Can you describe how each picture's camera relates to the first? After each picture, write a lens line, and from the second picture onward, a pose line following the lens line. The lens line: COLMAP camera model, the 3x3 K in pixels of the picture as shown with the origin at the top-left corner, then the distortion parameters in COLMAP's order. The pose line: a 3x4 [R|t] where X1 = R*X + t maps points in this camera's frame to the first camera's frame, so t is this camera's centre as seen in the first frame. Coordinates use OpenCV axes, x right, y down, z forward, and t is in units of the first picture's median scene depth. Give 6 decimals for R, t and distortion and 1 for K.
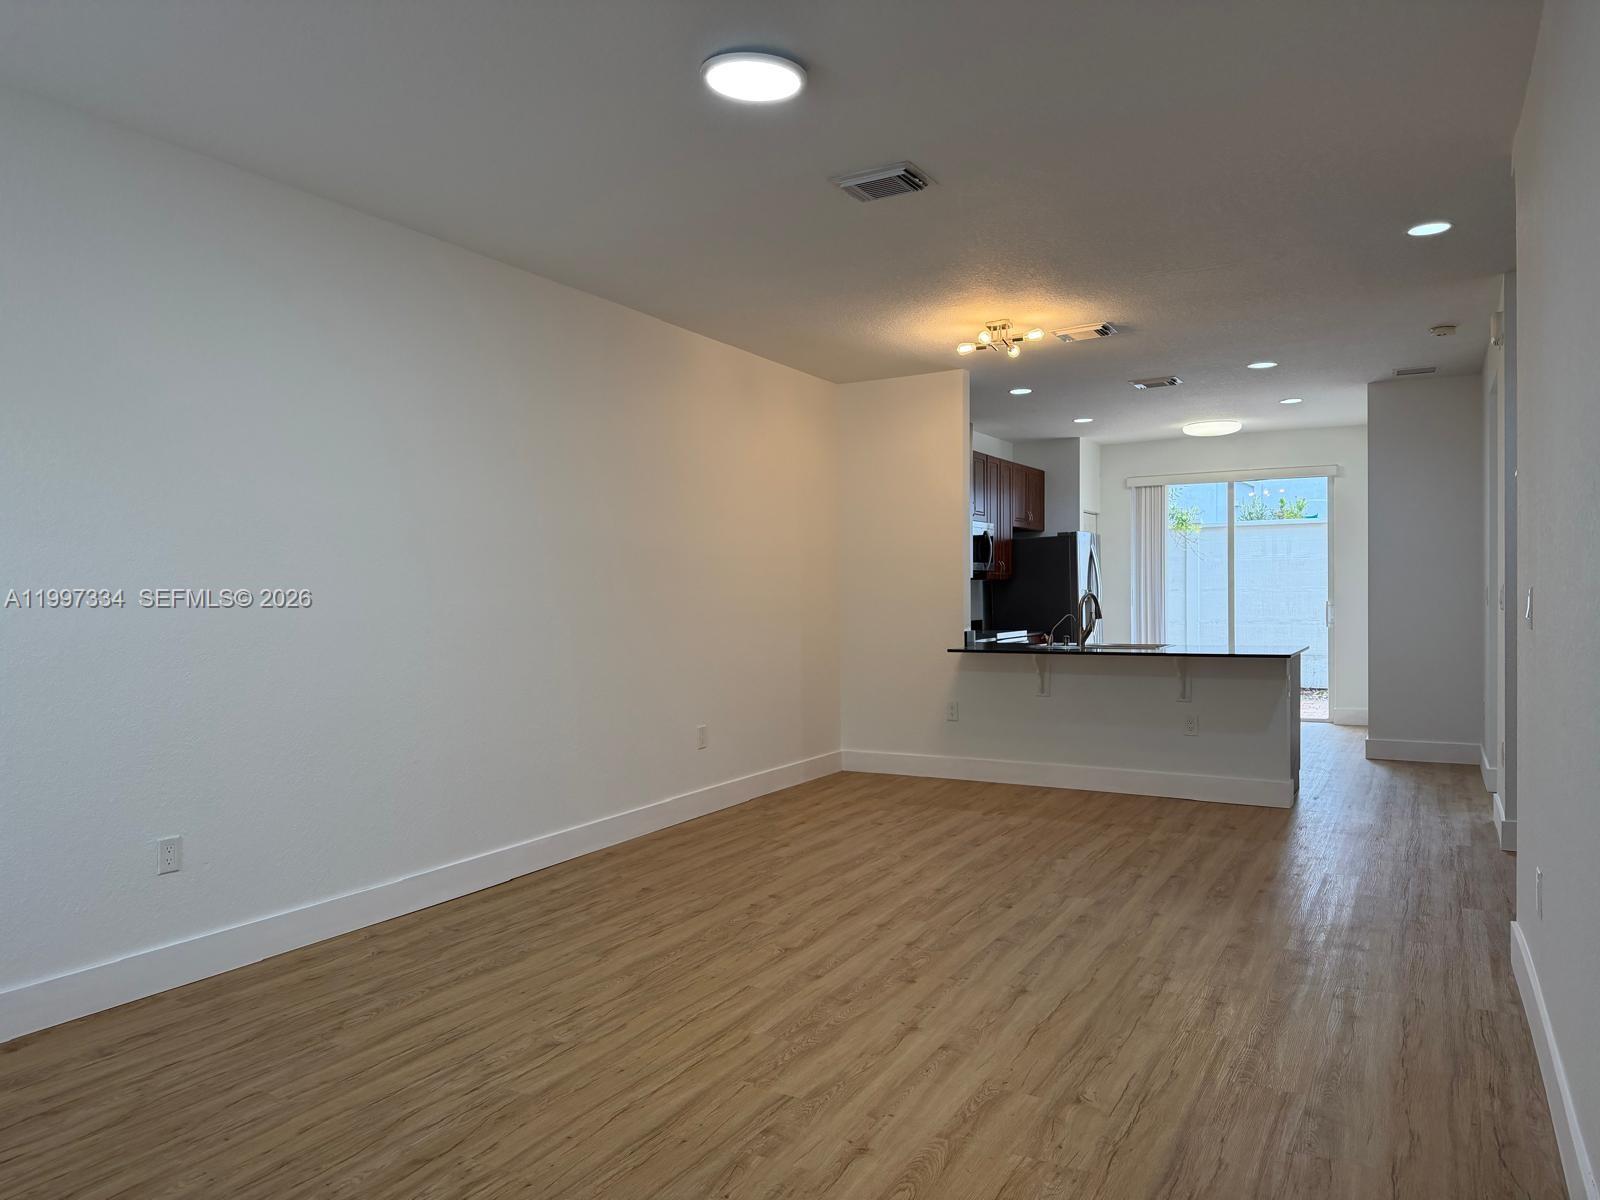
lens RADIAL K [[1101.2, 0, 791.5], [0, 1101.2, 604.7], [0, 0, 1]] dist [0.114137, -0.165746]
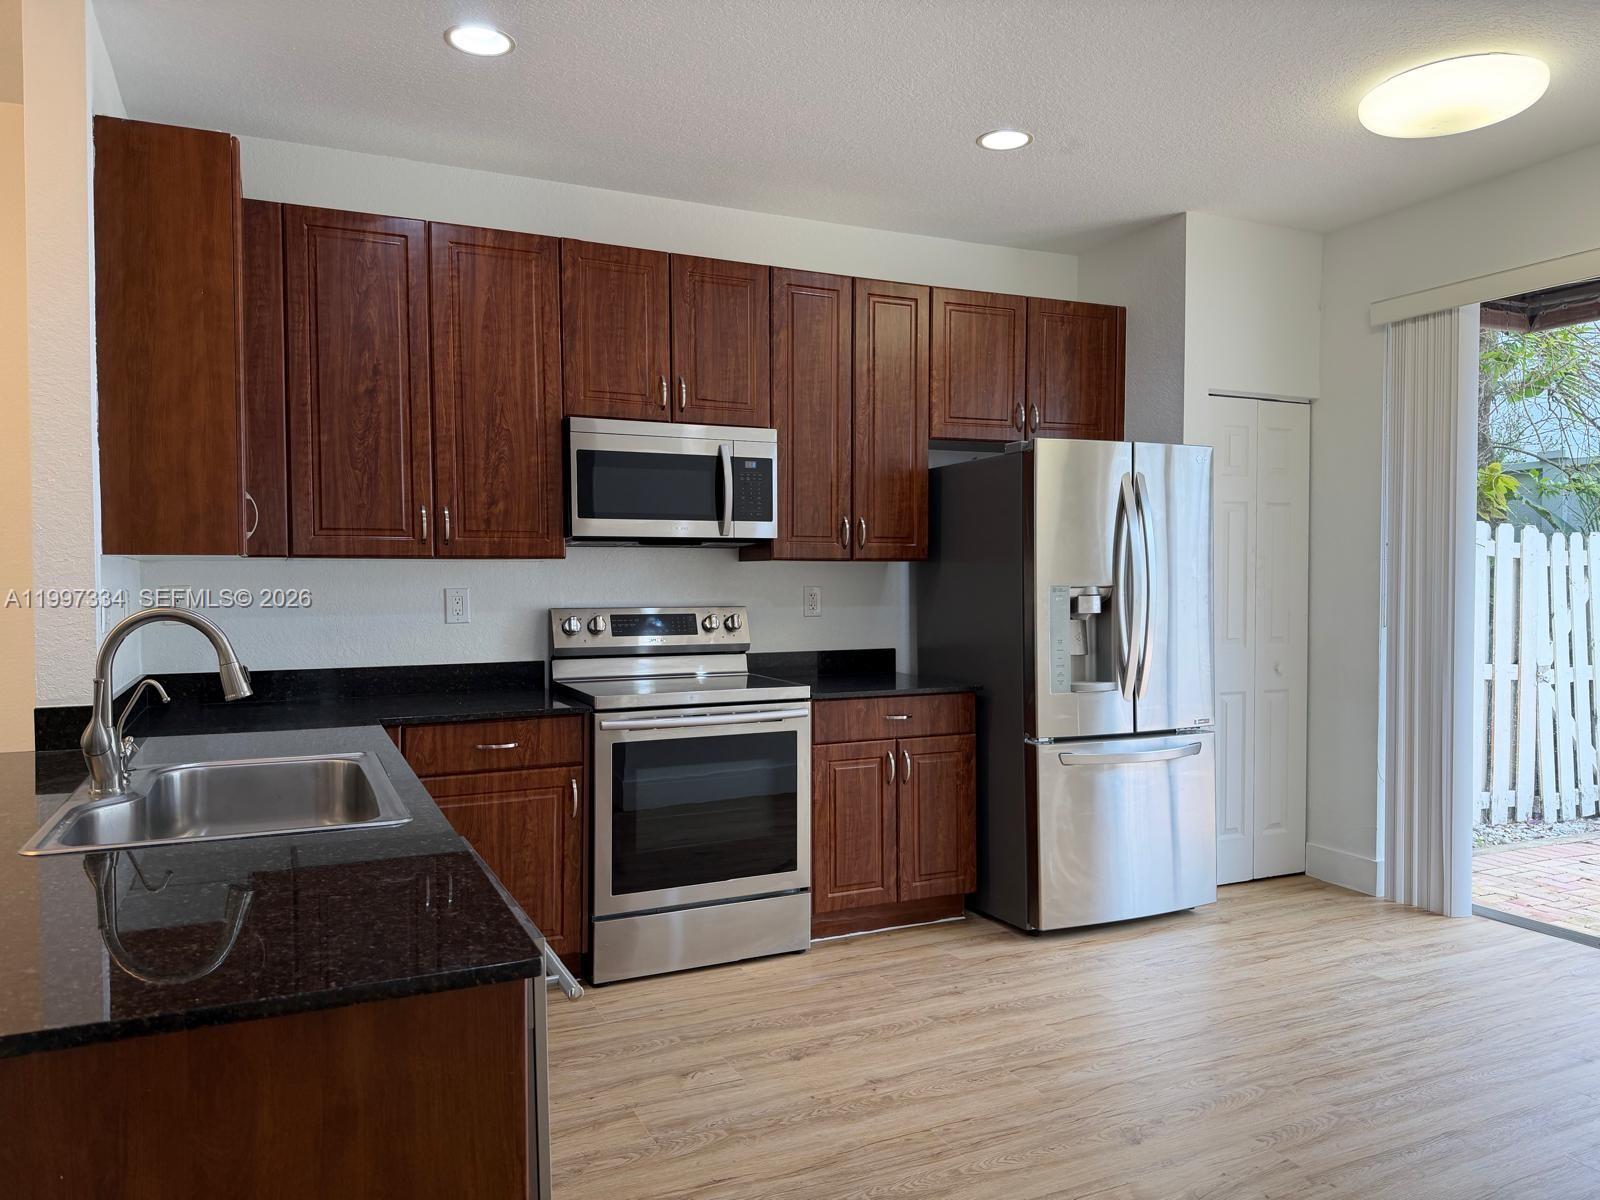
lens RADIAL K [[1101.2, 0, 791.5], [0, 1101.2, 604.7], [0, 0, 1]] dist [0.114137, -0.165746]
pose [[0.804910, 0.023158, -0.592945, 0.380979], [-0.009190, 0.999605, 0.026564, -0.015294], [0.593326, -0.015932, 0.804805, 0.563266]]
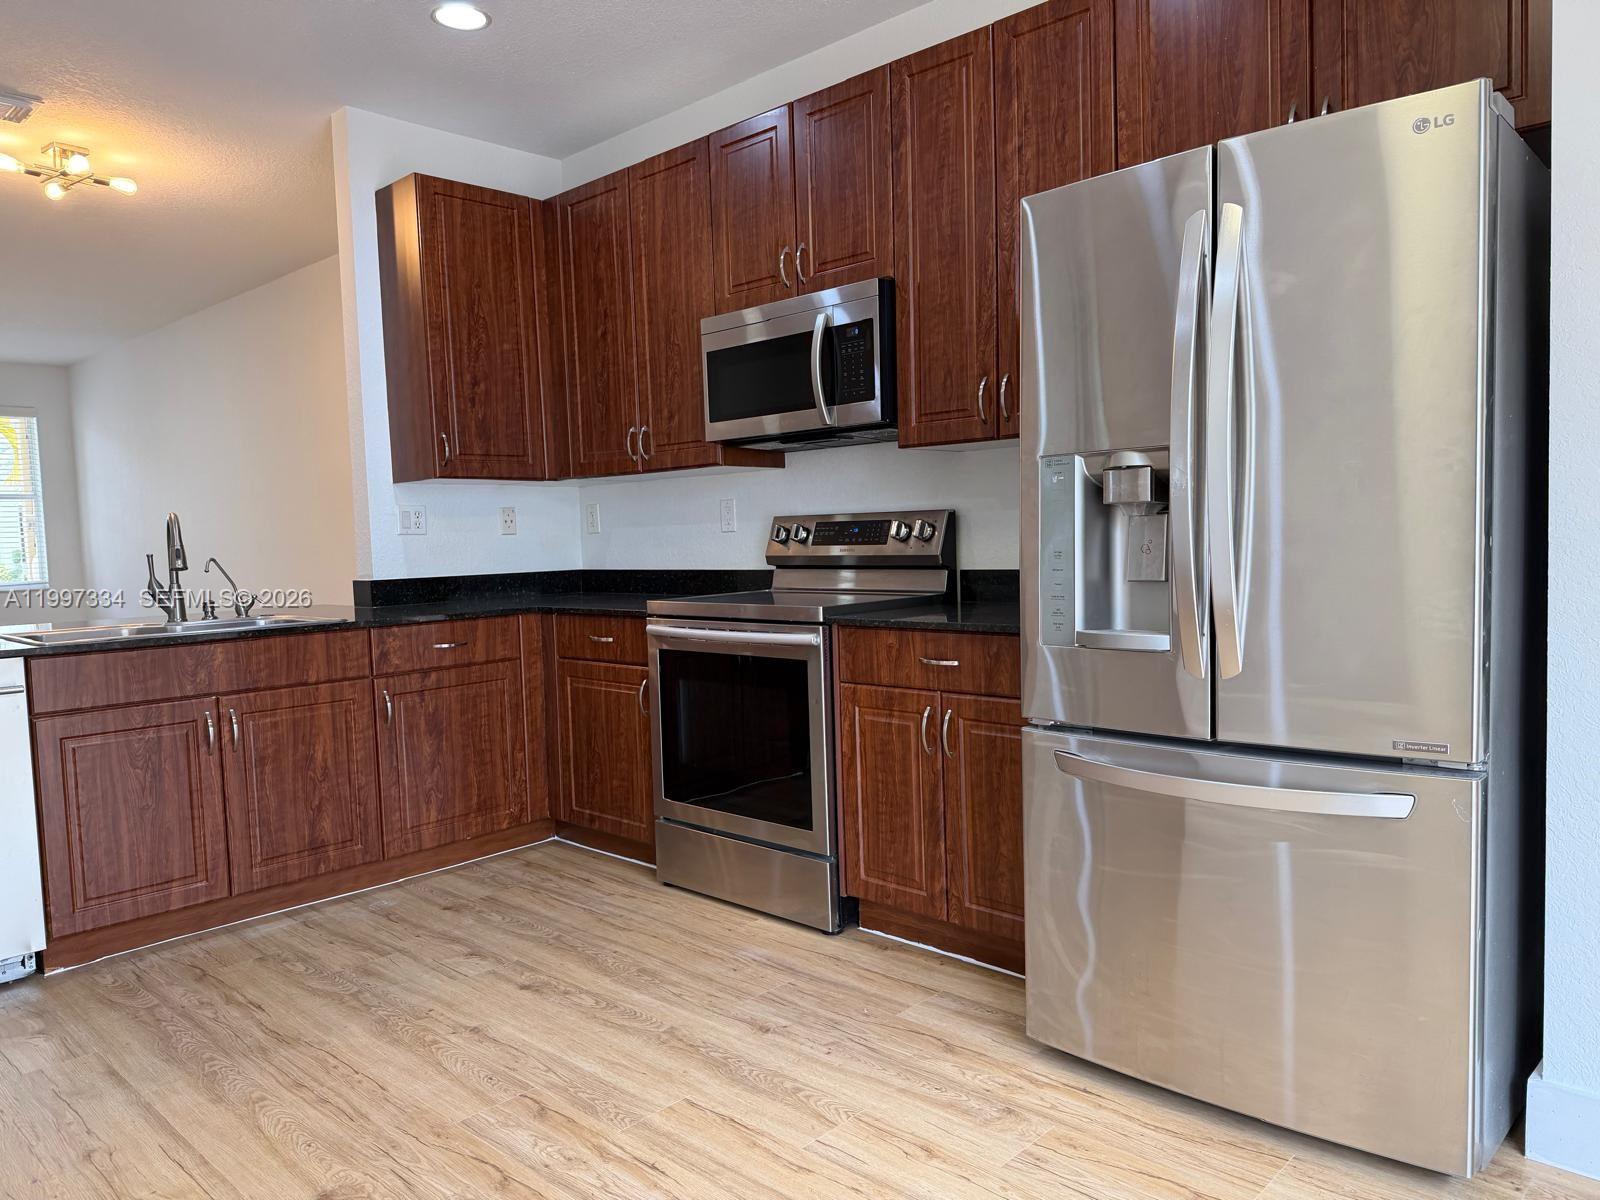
lens RADIAL K [[1101.2, 0, 791.5], [0, 1101.2, 604.7], [0, 0, 1]] dist [0.114137, -0.165746]
pose [[-0.249082, 0.081447, -0.965052, 0.448112], [0.028498, 0.996642, 0.076758, -0.002209], [0.968063, -0.008383, -0.250567, 0.911165]]
